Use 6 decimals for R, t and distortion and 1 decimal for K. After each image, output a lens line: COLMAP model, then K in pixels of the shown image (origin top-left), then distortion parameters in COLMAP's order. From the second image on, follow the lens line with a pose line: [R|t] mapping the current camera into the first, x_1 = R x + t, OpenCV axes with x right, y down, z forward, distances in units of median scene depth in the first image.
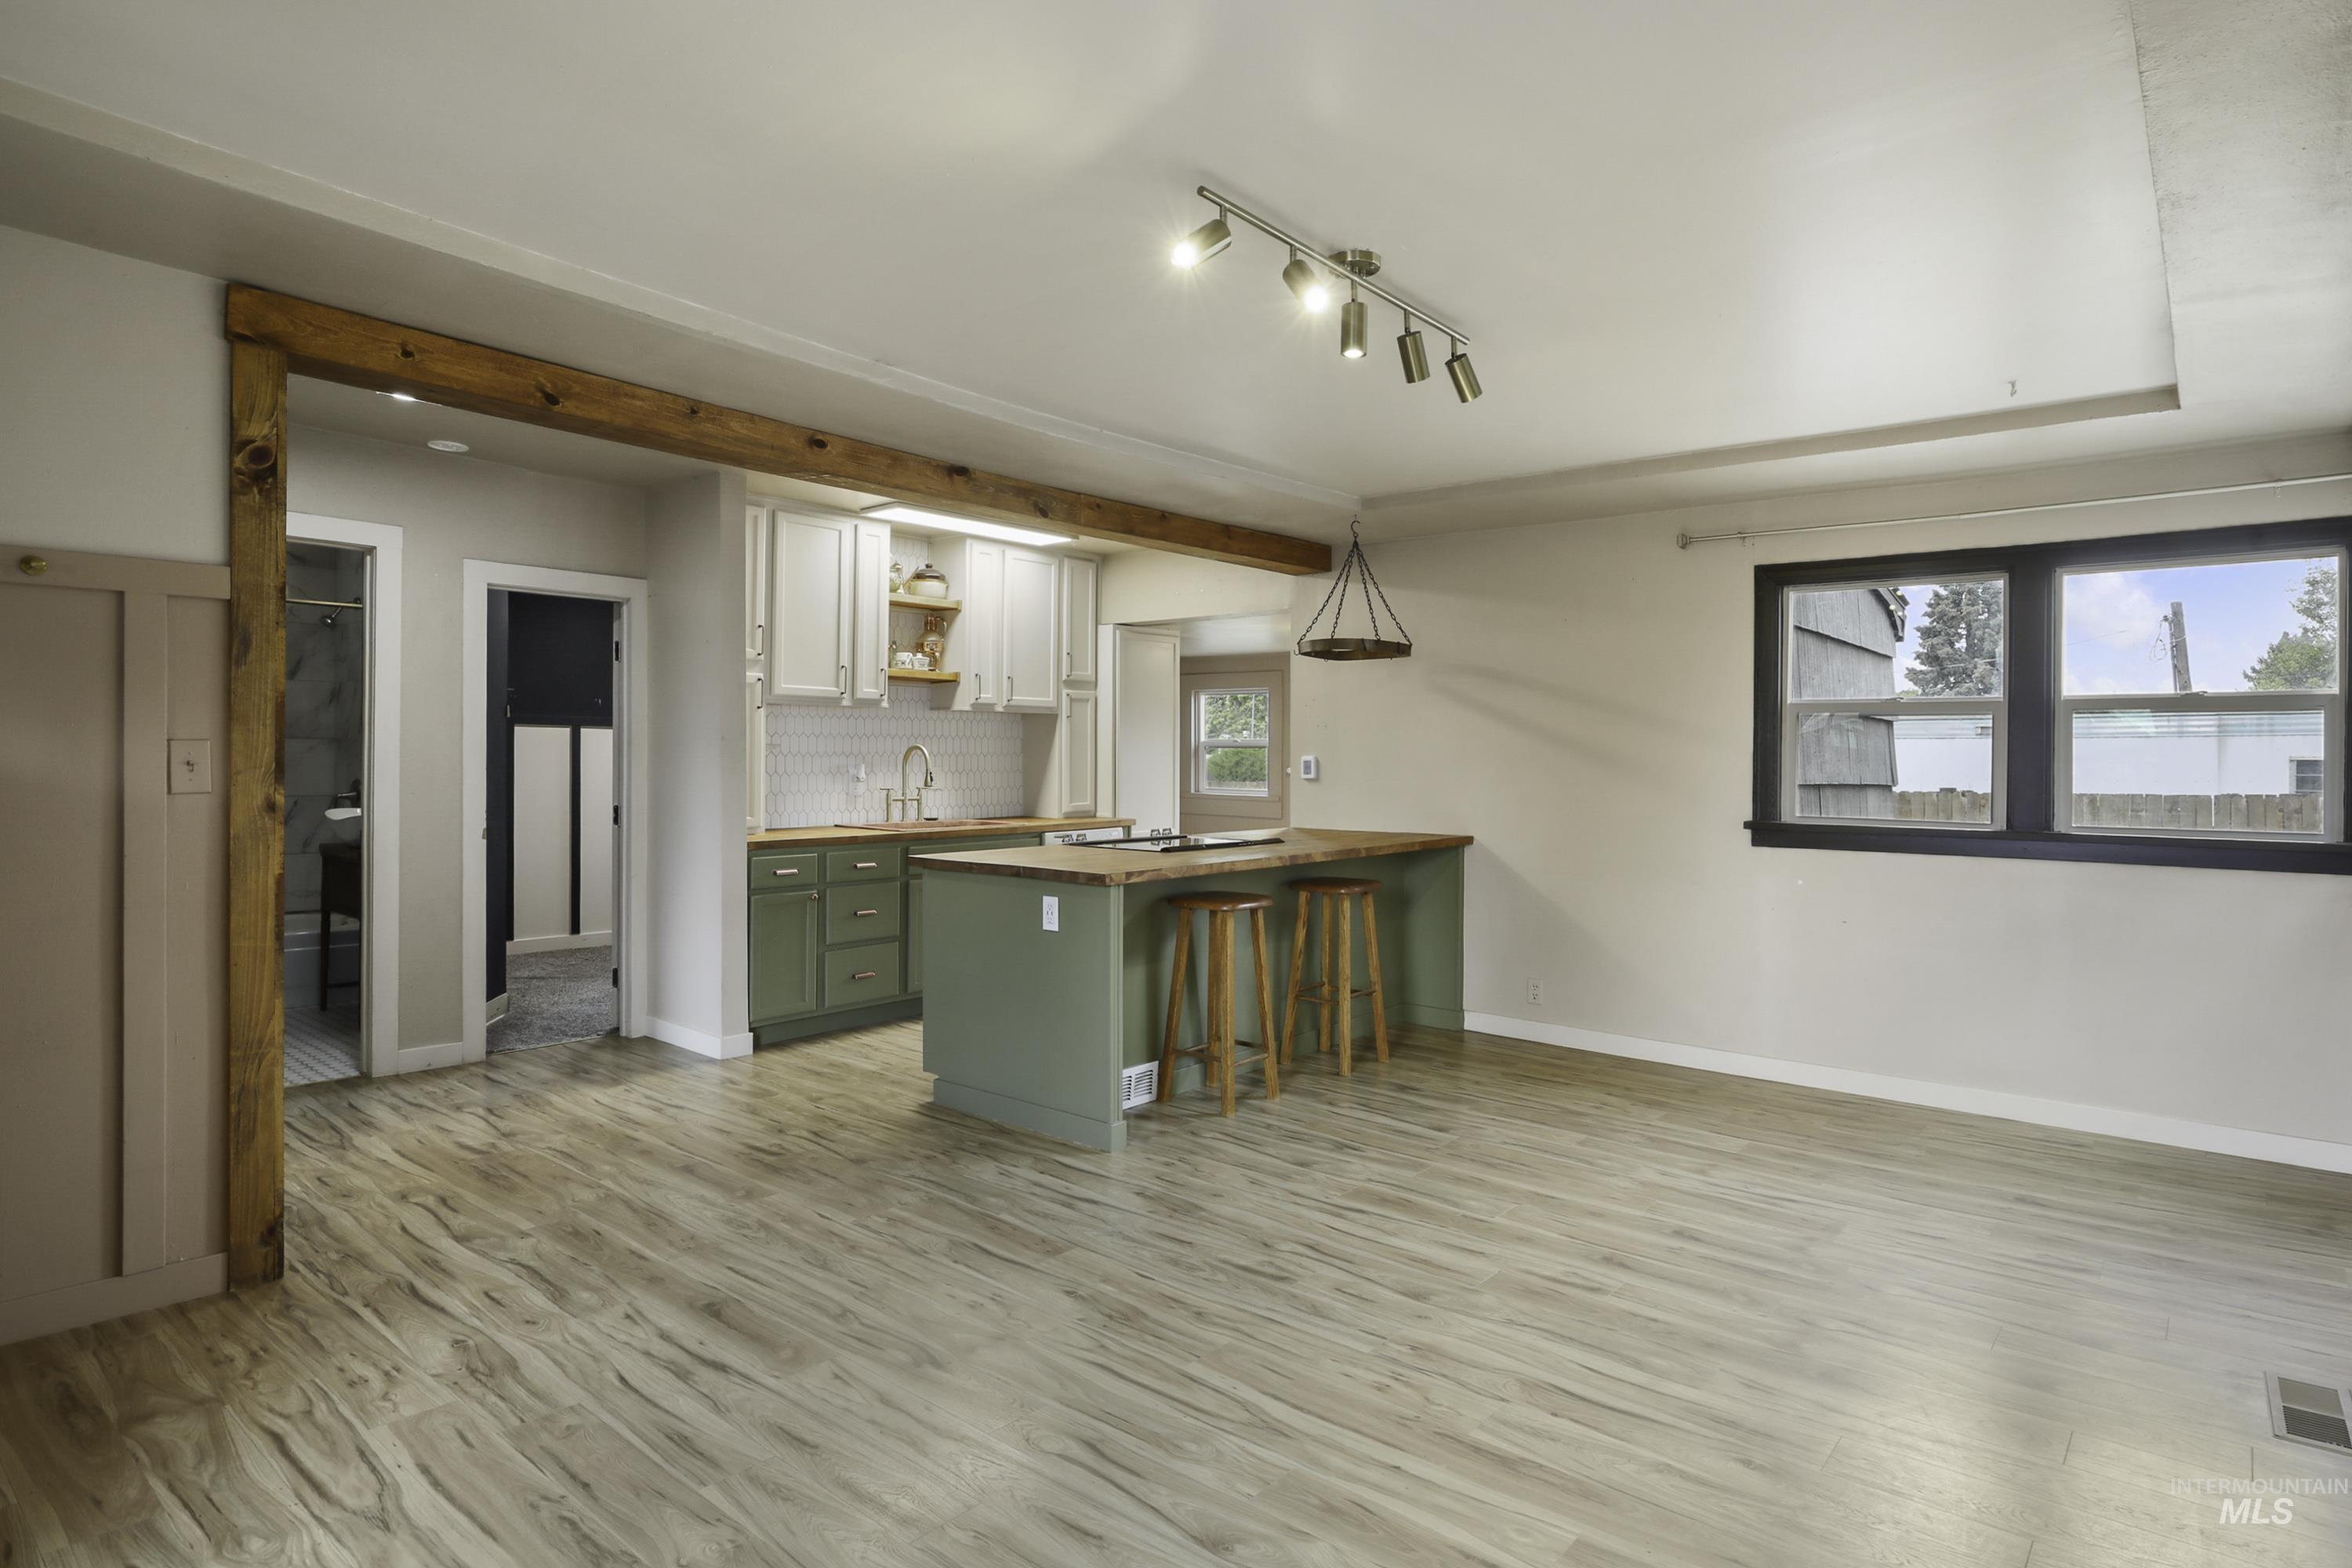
lens RADIAL K [[1313.6, 0, 1168.6], [0, 1313.6, 765.3], [0, 0, 1]] dist [-0.003322, 0.001304]
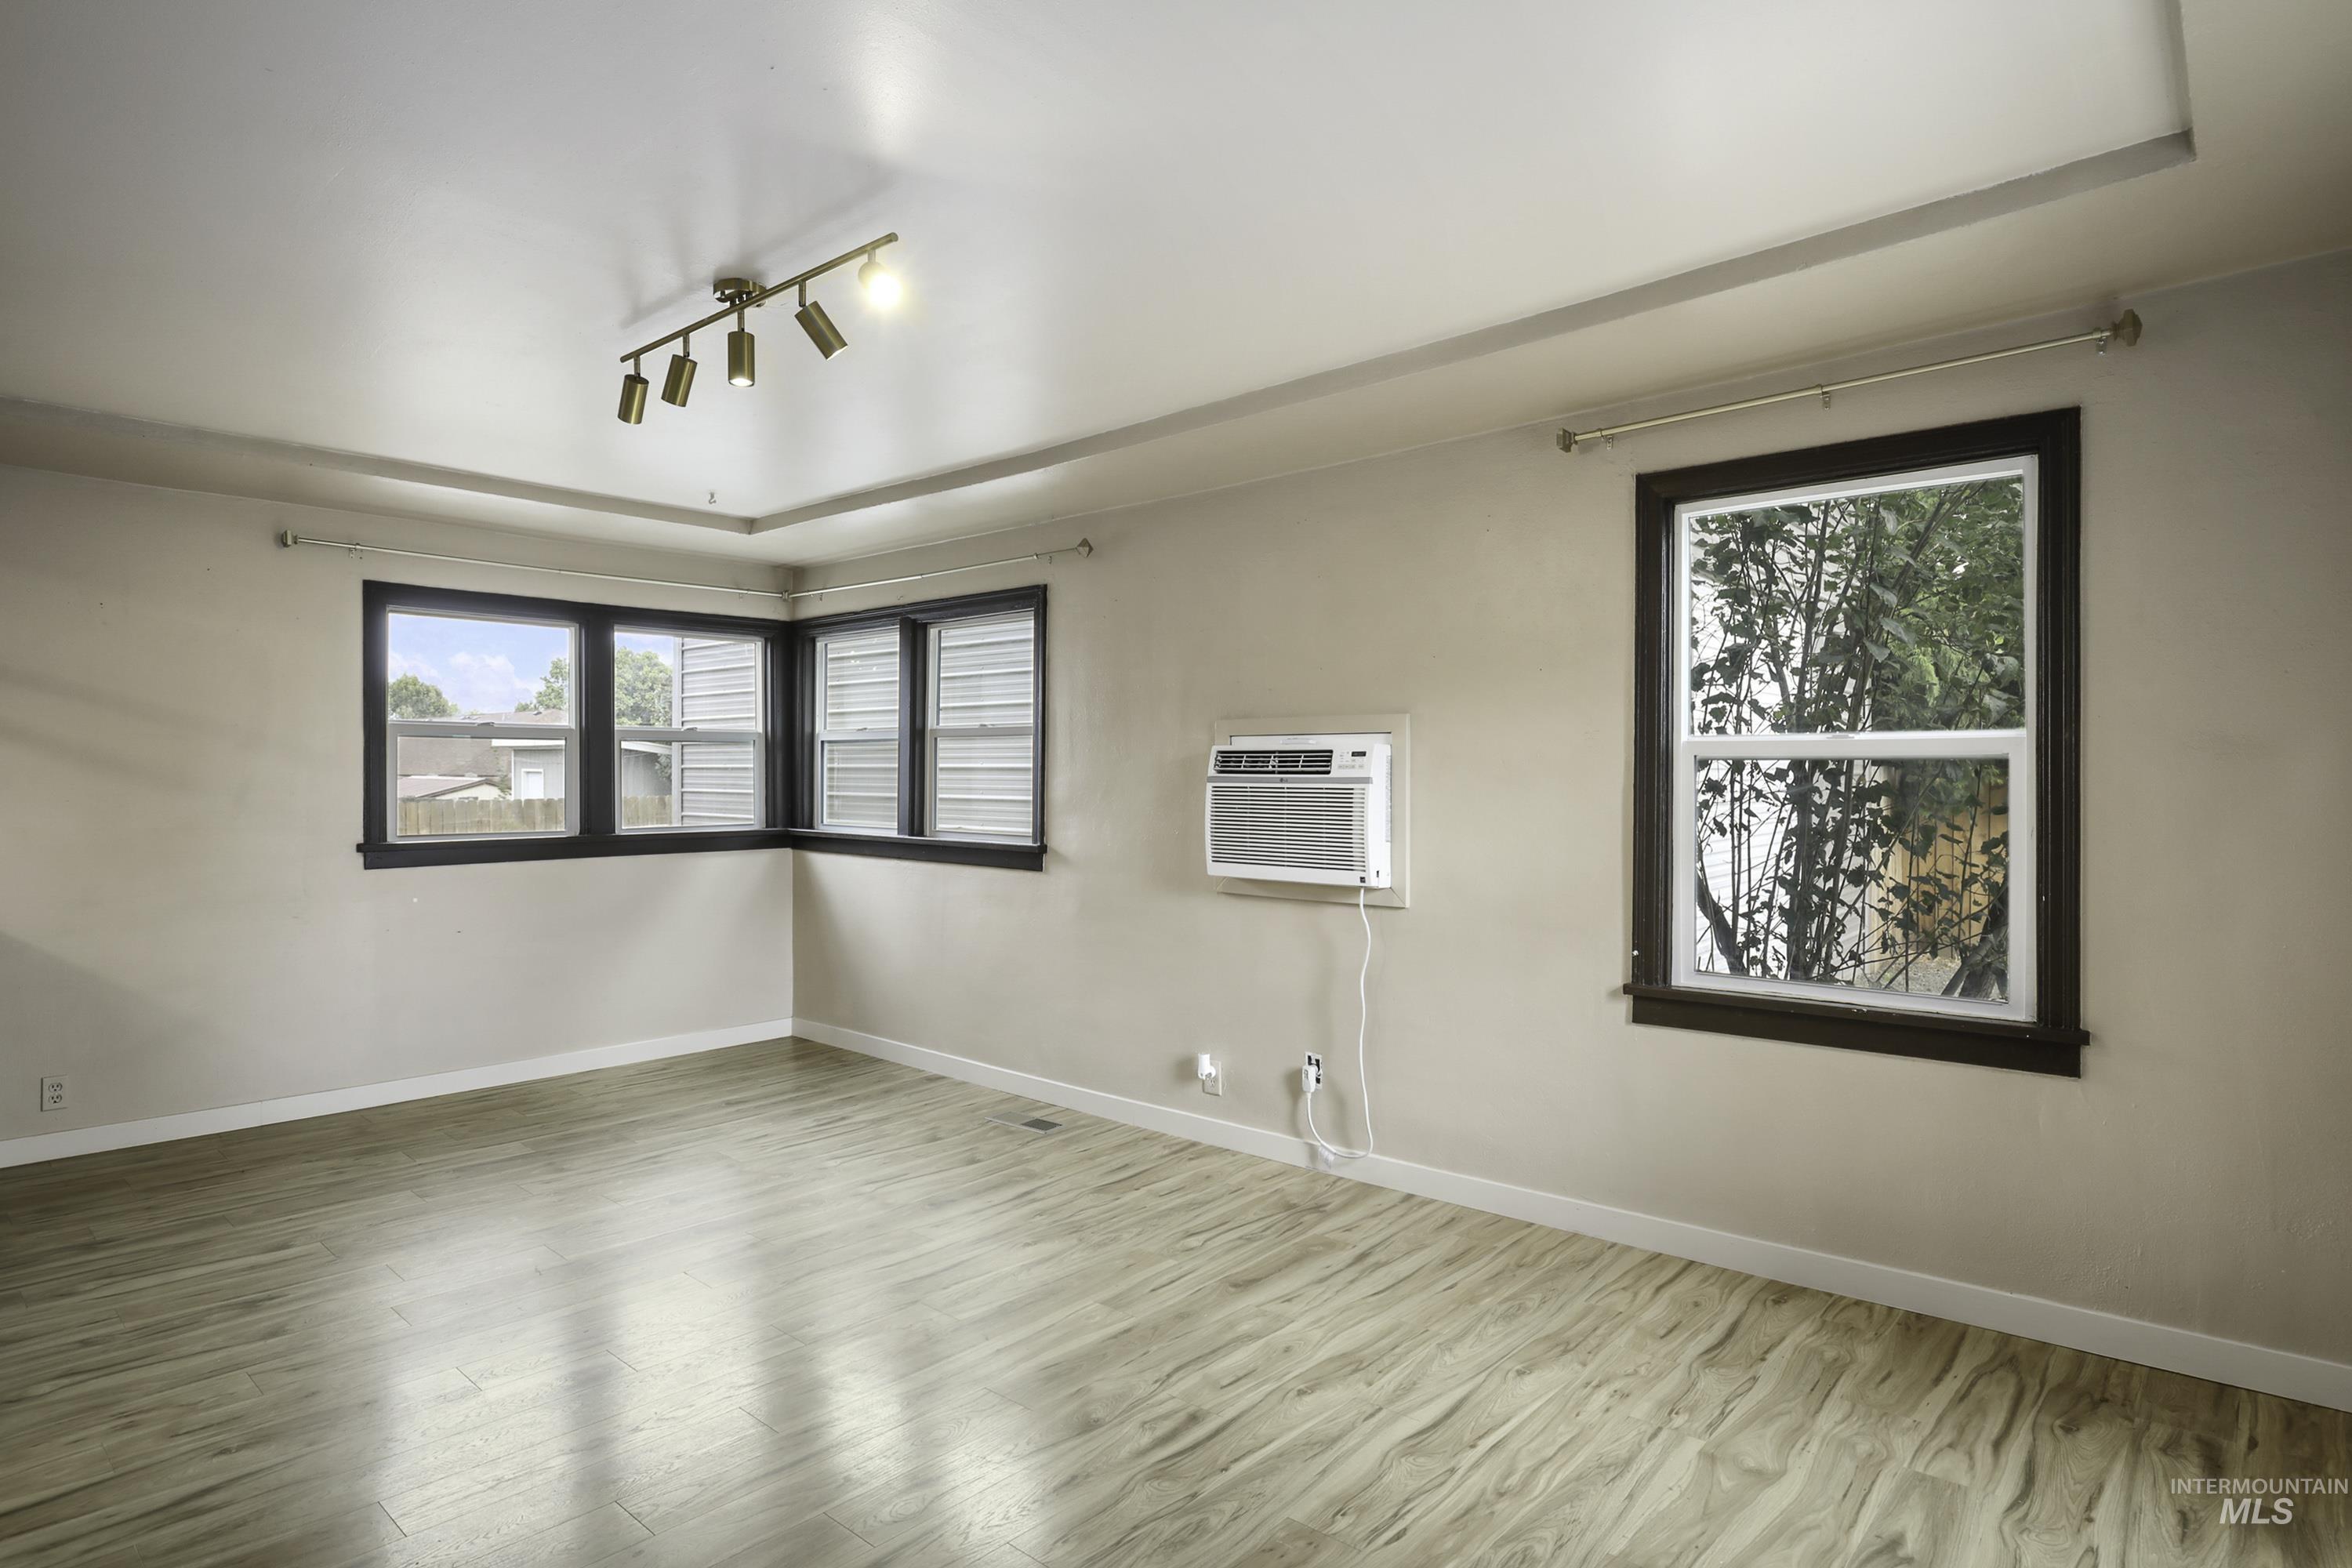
lens RADIAL K [[1313.6, 0, 1165.4], [0, 1313.6, 779.8], [0, 0, 1]] dist [-0.003322, 0.001304]
pose [[-0.001336, -0.008348, 0.999964, -0.672175], [0.011162, 0.999903, 0.008362, -0.007477], [-0.999937, 0.011173, -0.001243, 0.531609]]
